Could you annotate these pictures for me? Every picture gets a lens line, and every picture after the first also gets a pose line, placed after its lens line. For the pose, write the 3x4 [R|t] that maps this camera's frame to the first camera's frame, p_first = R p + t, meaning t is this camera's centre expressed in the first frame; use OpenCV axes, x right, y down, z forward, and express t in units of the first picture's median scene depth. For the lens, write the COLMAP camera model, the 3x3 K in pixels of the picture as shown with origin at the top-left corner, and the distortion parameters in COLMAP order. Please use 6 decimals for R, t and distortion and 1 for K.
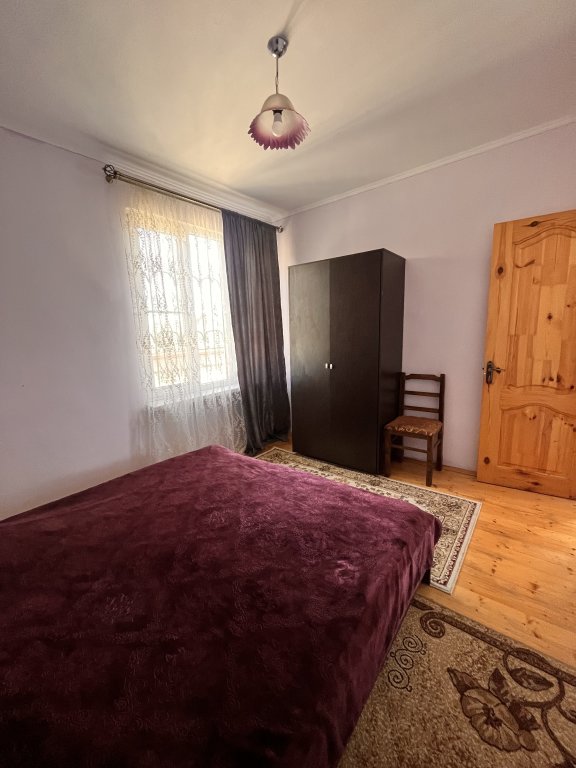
lens RADIAL K [[315.2, 0, 289.5], [0, 315.2, 385.8], [0, 0, 1]] dist [-0.000524, -0.000208]
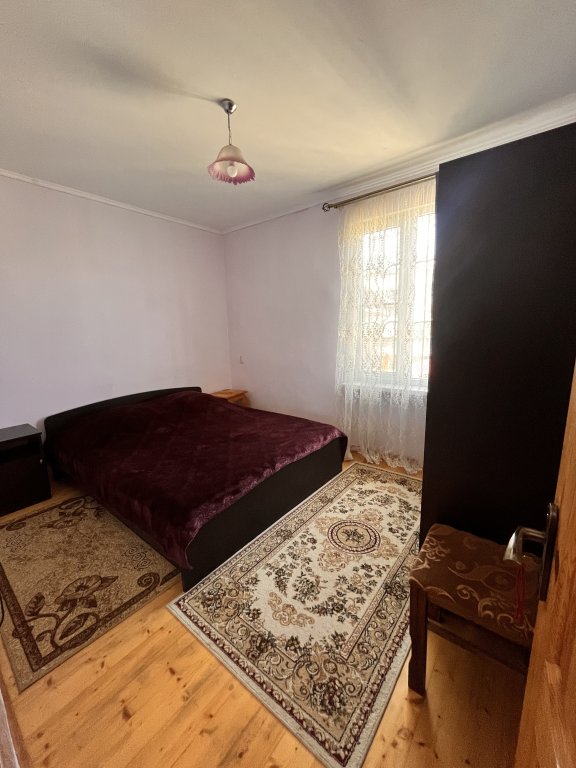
lens RADIAL K [[315.2, 0, 288.7], [0, 315.2, 384.2], [0, 0, 1]] dist [-0.000524, -0.000208]
pose [[-0.012738, 0.223140, -0.974703, 1.468009], [-0.142968, 0.964360, 0.222641, -0.326648], [0.989645, 0.142187, 0.019618, 1.400674]]
